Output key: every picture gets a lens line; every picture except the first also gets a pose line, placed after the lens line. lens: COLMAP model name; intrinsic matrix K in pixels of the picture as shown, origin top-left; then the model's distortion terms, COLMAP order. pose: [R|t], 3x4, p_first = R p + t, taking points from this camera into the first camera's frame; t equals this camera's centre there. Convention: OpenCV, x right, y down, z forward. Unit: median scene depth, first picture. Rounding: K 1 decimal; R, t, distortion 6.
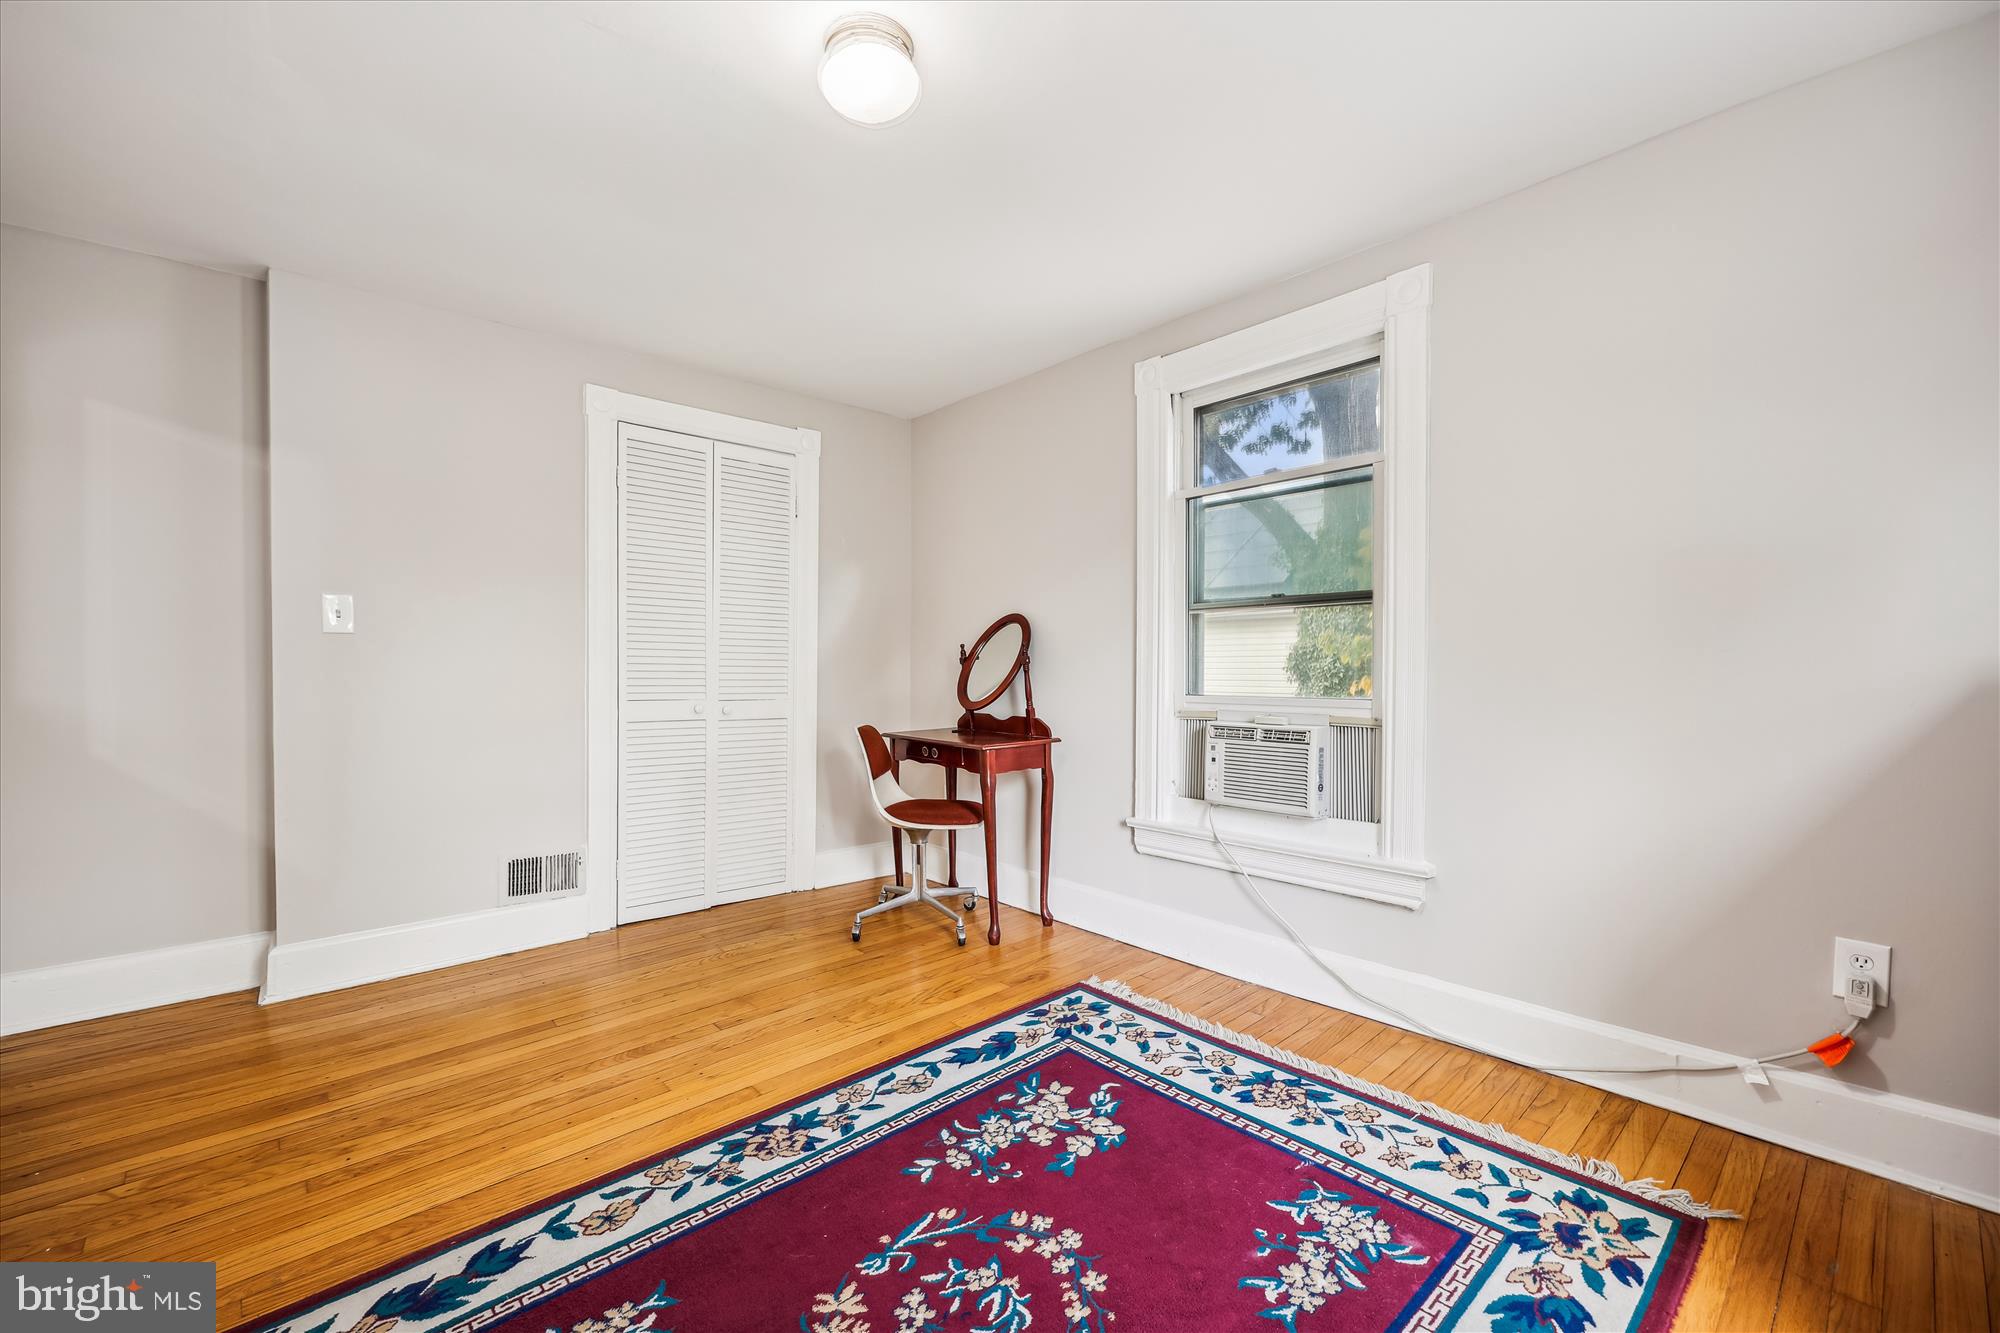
lens RADIAL K [[819.9, 0, 1006.8], [0, 819.9, 676.4], [0, 0, 1]] dist [0.007082, 0.000131]
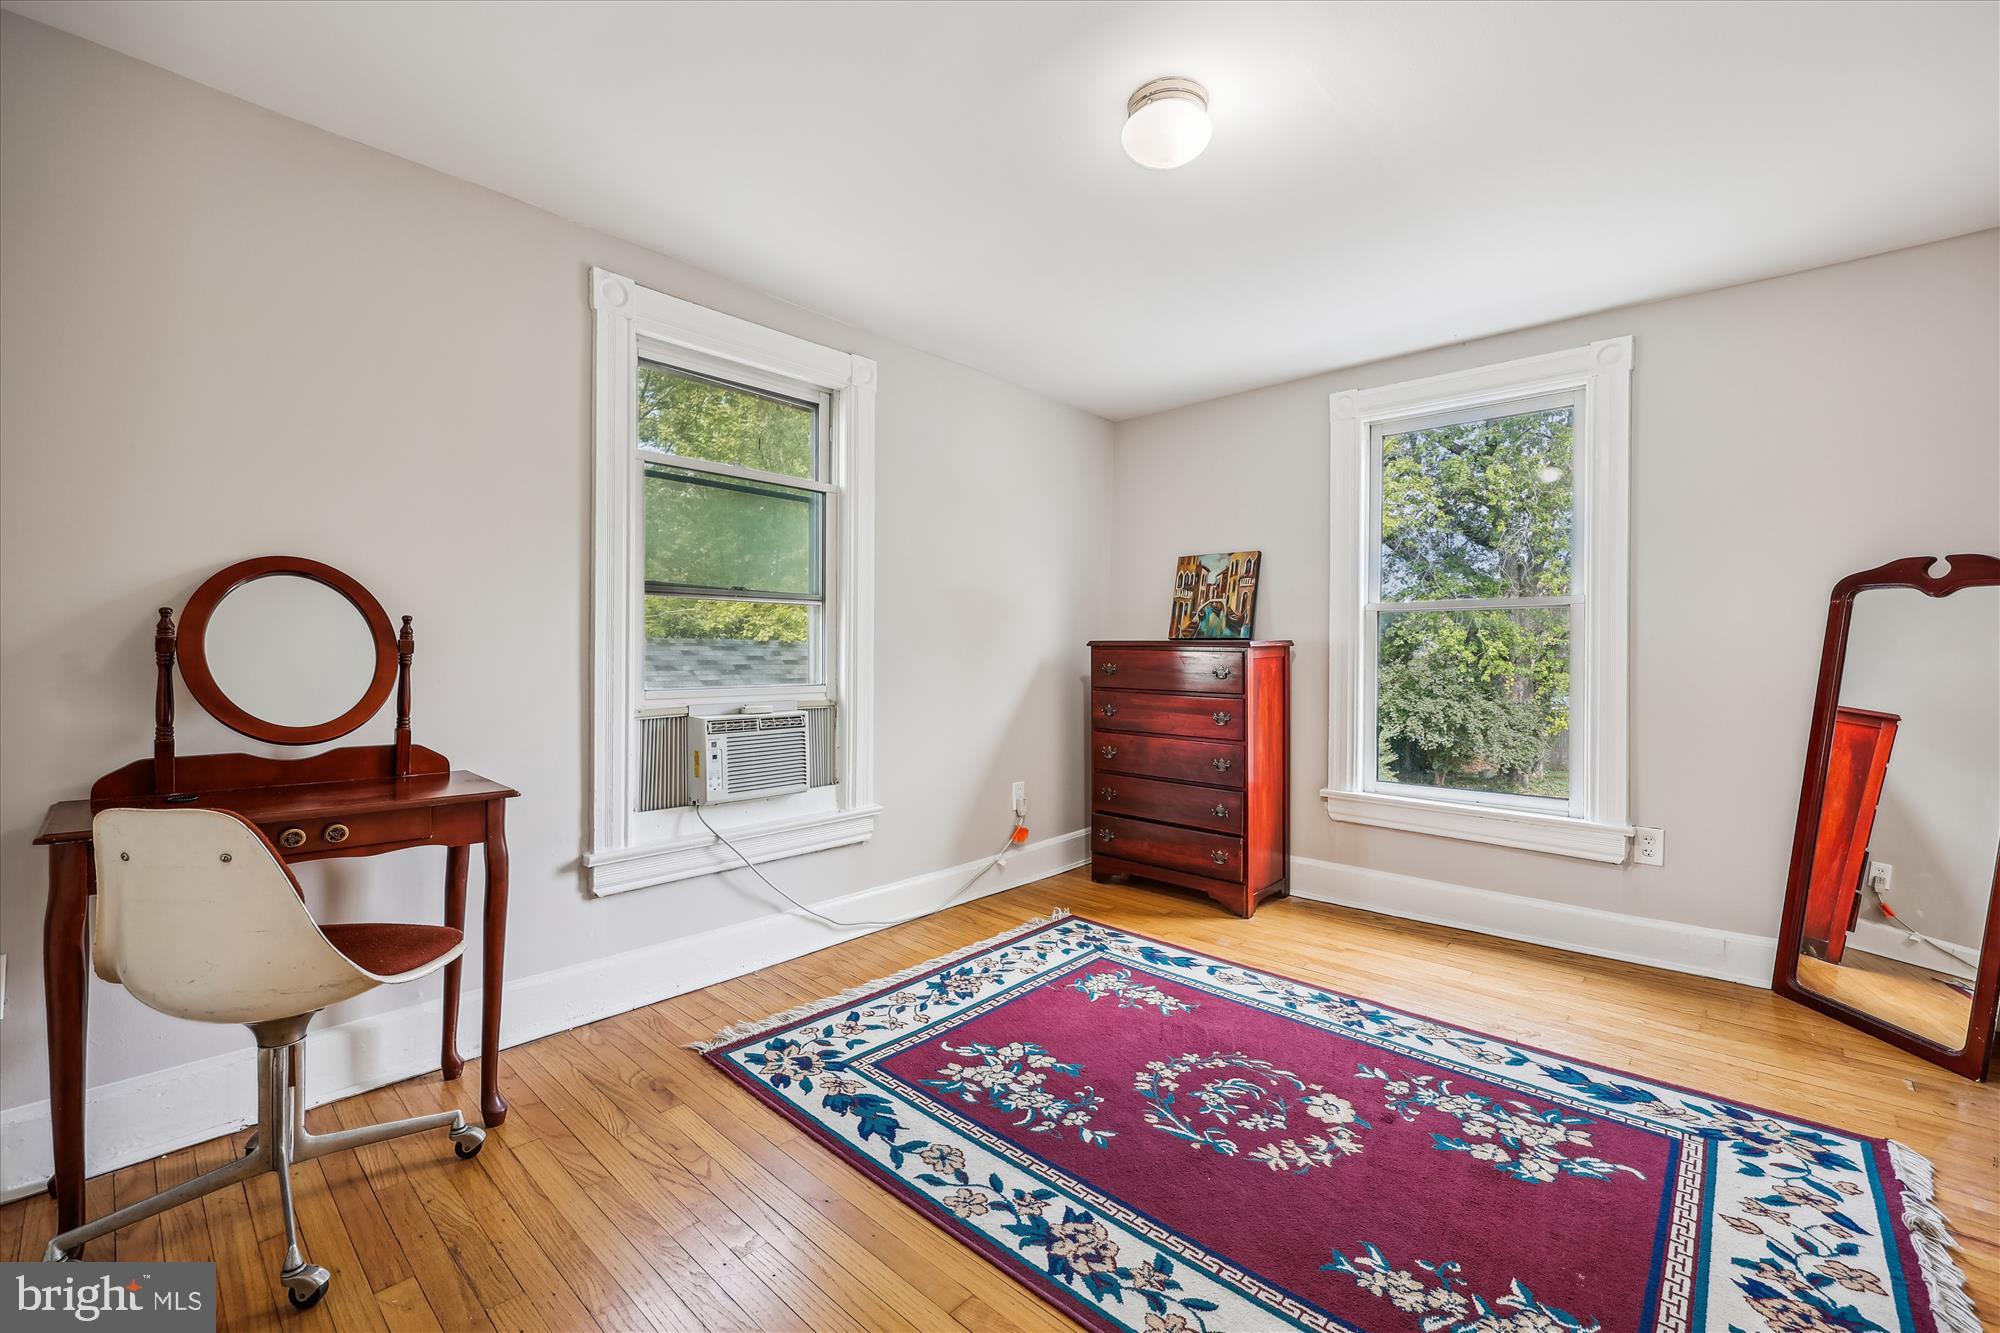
lens RADIAL K [[819.9, 0, 1007.5], [0, 819.9, 657.3], [0, 0, 1]] dist [0.007082, 0.000131]
pose [[-0.094335, 0.005001, 0.995528, -1.030764], [0.008637, 0.999954, -0.004204, -0.008172], [-0.995503, 0.008202, -0.094374, 1.093343]]
